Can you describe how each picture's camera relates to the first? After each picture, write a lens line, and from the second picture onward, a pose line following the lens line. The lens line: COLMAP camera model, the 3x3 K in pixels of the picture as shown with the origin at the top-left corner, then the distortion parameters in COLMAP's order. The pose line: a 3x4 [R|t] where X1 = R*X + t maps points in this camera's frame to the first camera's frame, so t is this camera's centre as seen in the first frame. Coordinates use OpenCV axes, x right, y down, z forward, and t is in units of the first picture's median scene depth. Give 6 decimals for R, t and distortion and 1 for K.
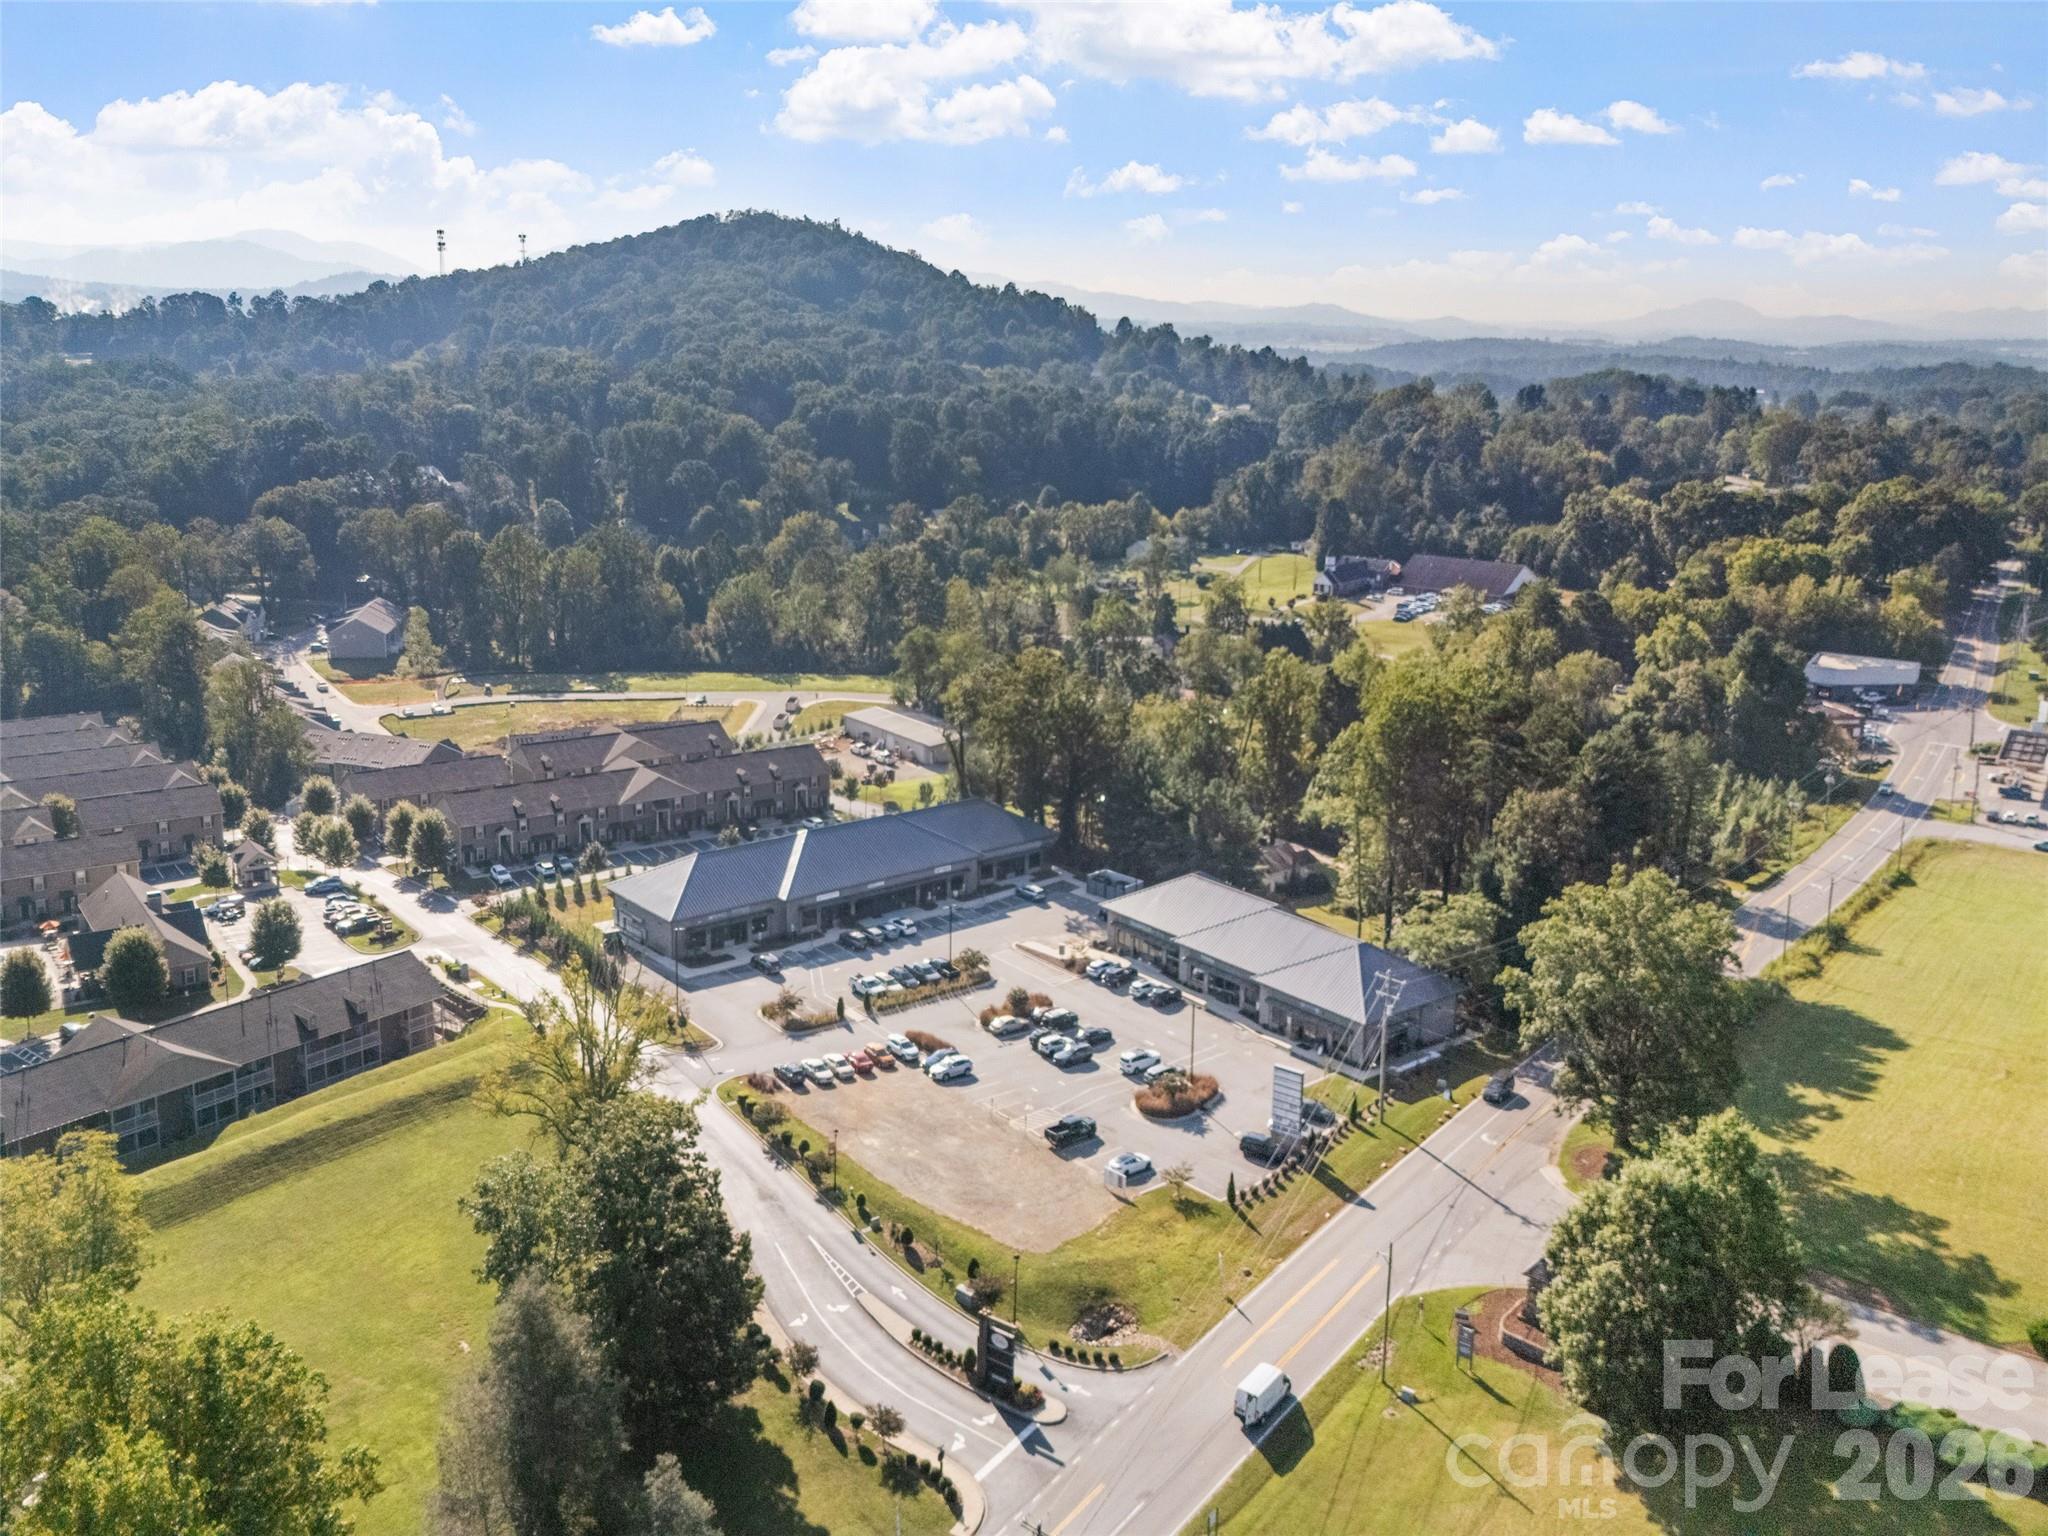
lens RADIAL K [[1764.8, 0, 1018.1], [0, 1764.8, 746.9], [0, 0, 1]] dist [0.057210, -0.051965]
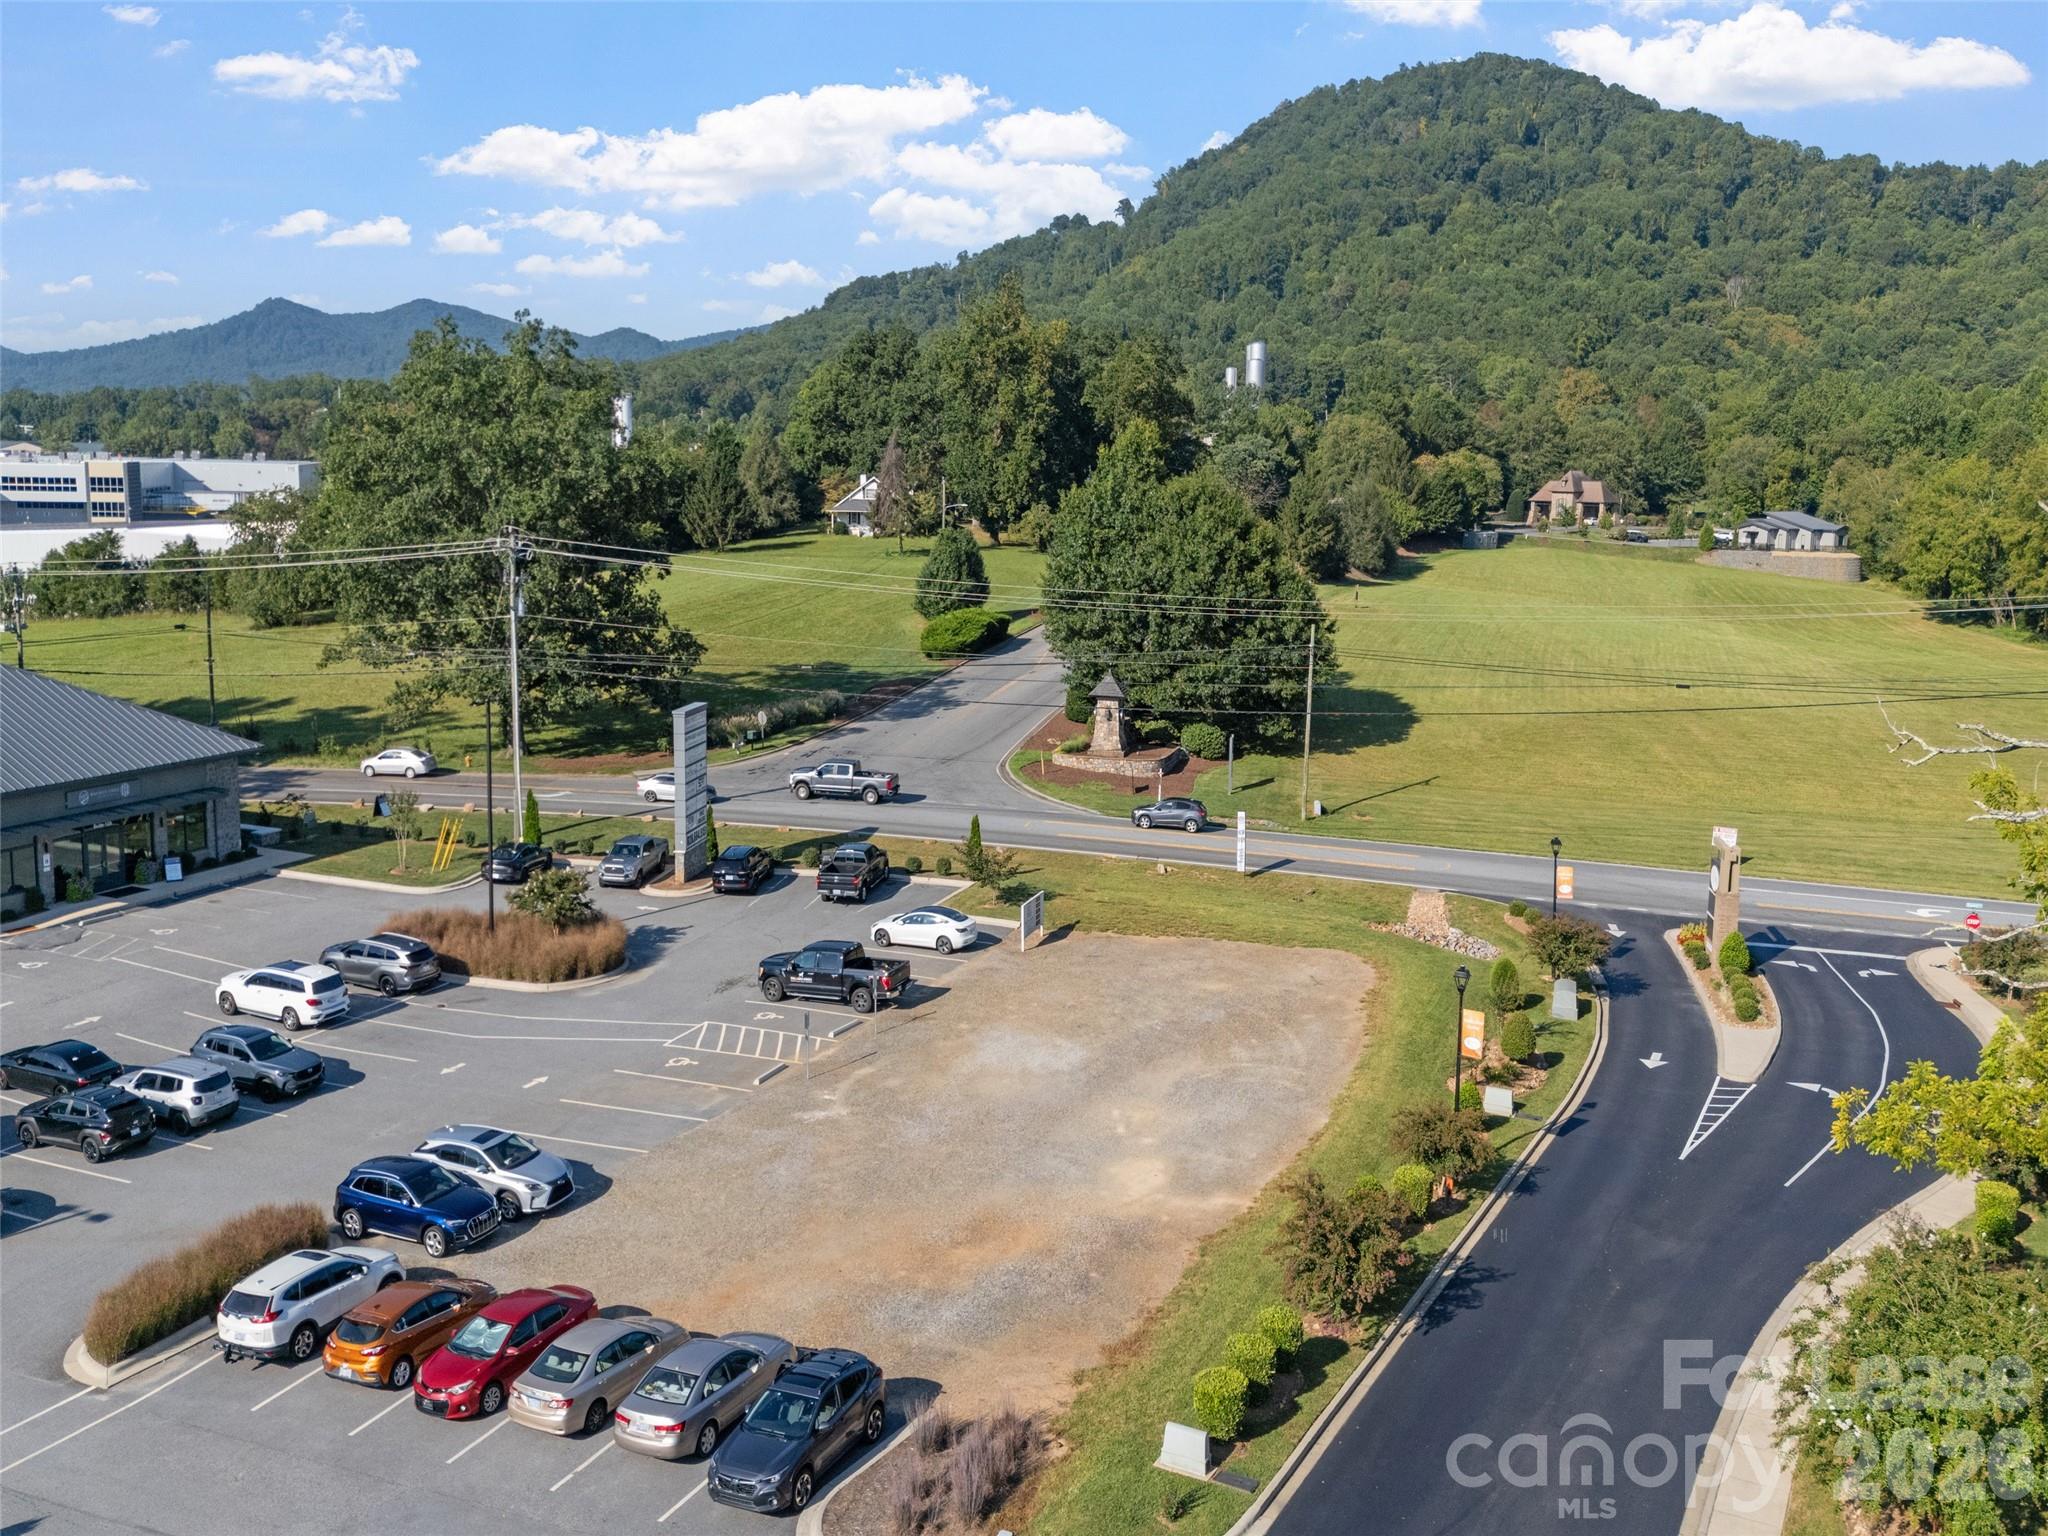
lens RADIAL K [[1764.8, 0, 1011.9], [0, 1764.8, 713.6], [0, 0, 1]] dist [0.057210, -0.051965]
pose [[-0.441605, -0.150640, 0.884473, -0.269059], [0.201804, 0.943867, 0.261514, 0.062005], [-0.874220, 0.293976, -0.386417, 0.947301]]
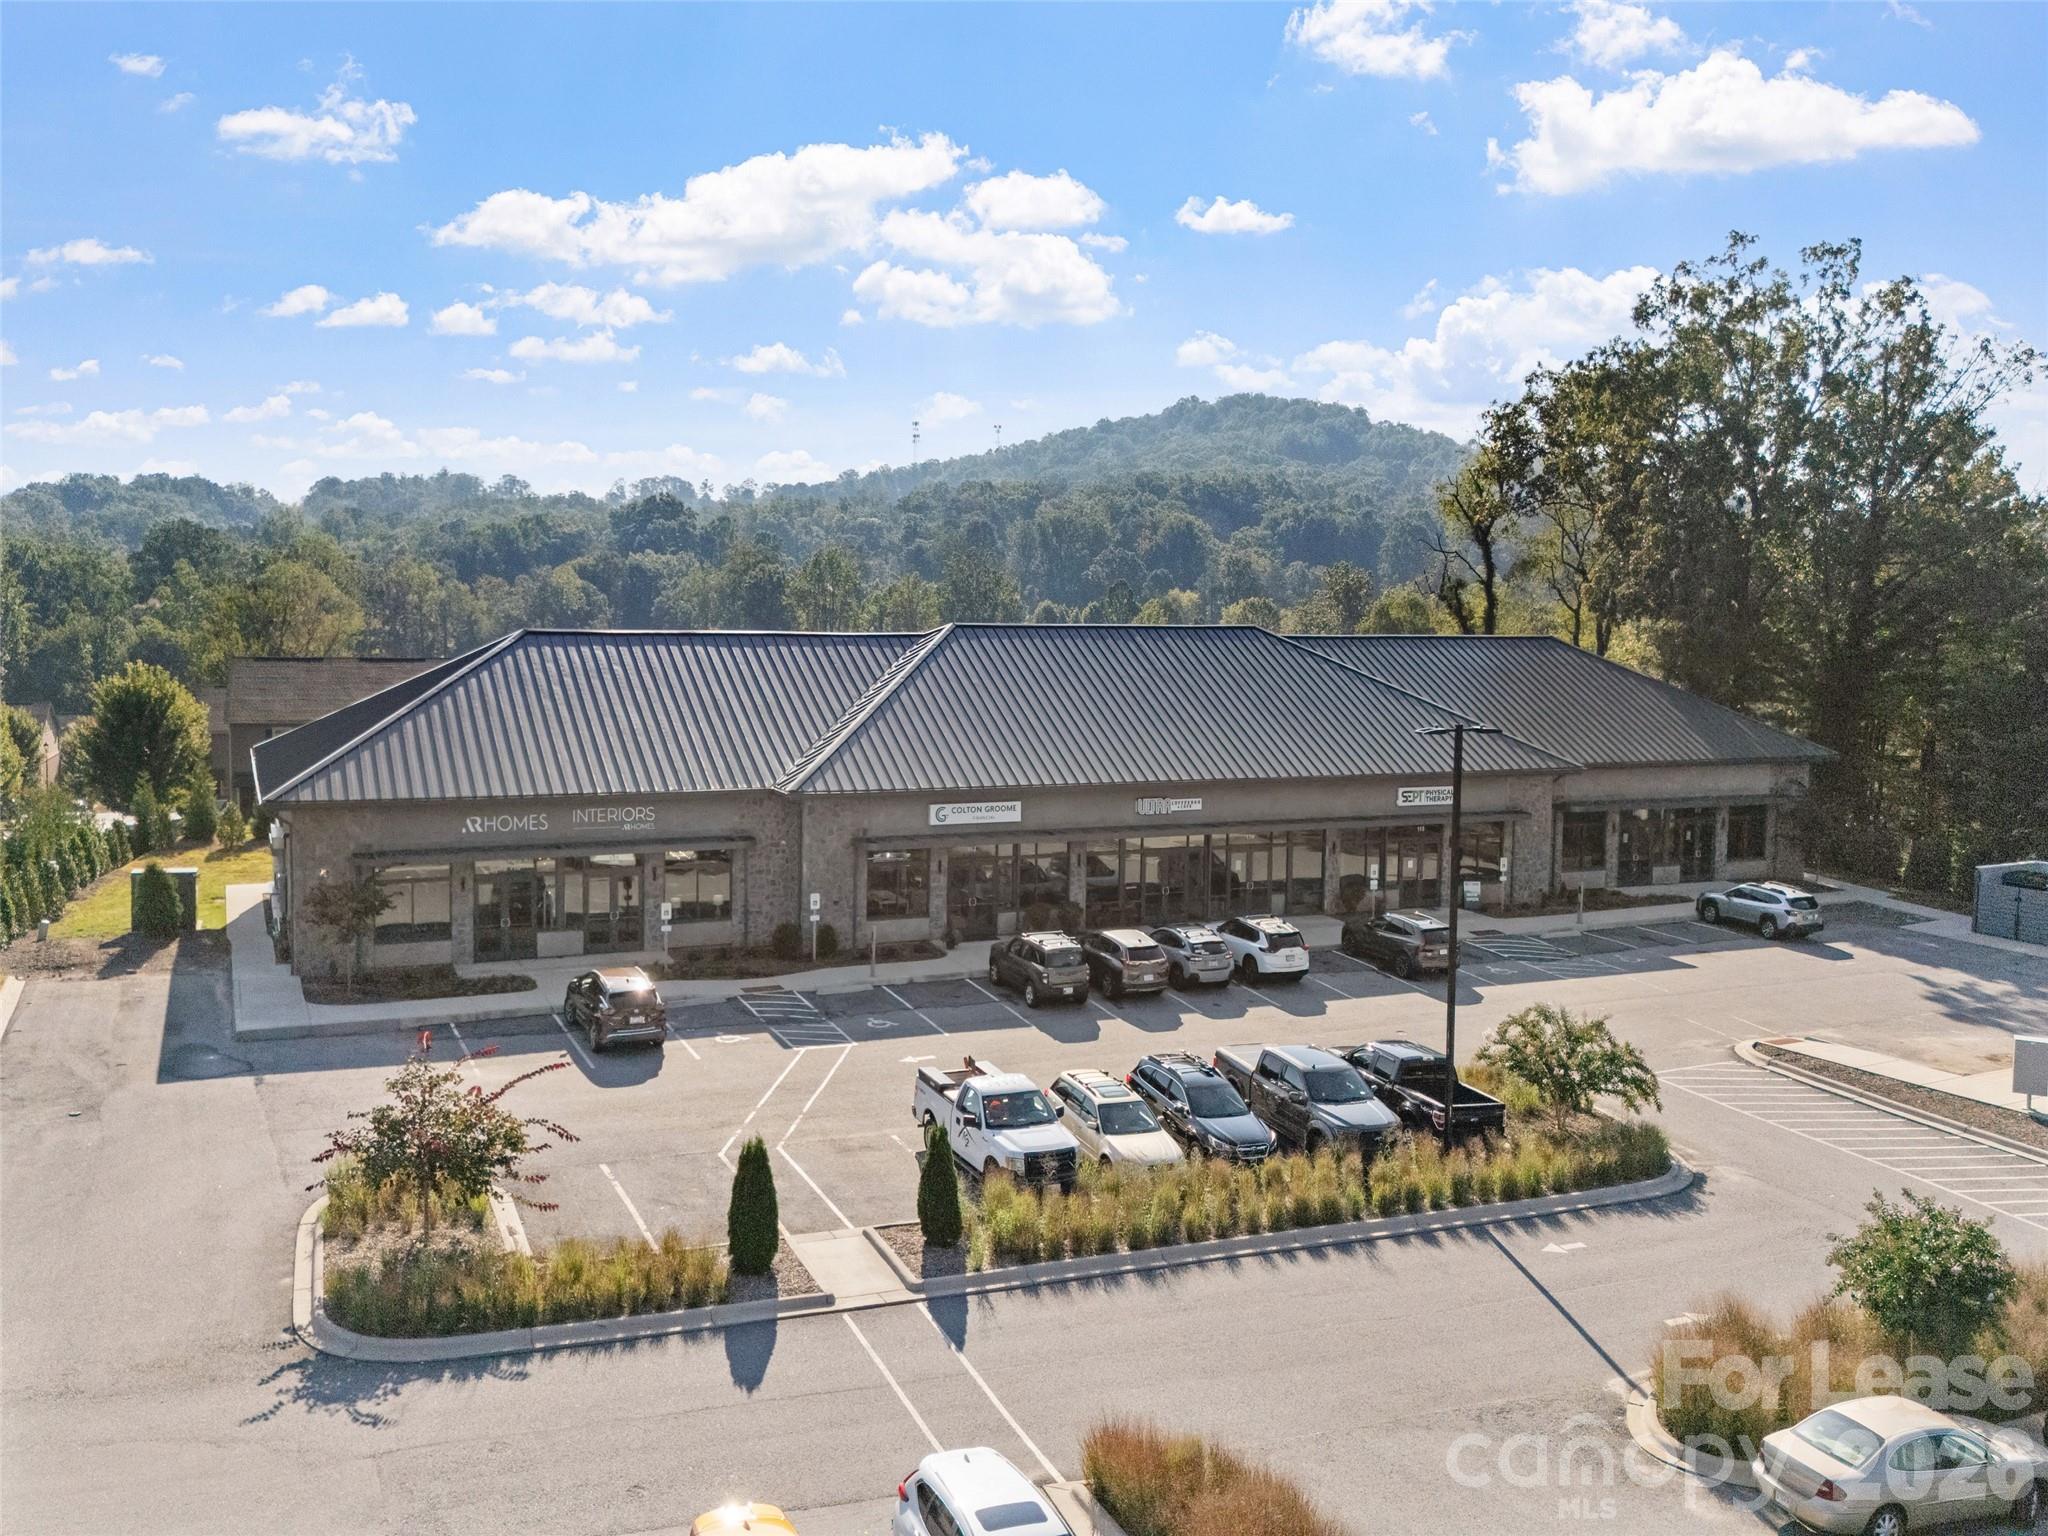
lens RADIAL K [[1764.8, 0, 1015.8], [0, 1764.8, 750.0], [0, 0, 1]] dist [0.057210, -0.051965]
pose [[0.960636, 0.021452, -0.276981, -0.032790], [-0.064477, 0.987006, -0.147180, 0.128272], [0.270224, 0.159245, 0.949537, 0.847017]]
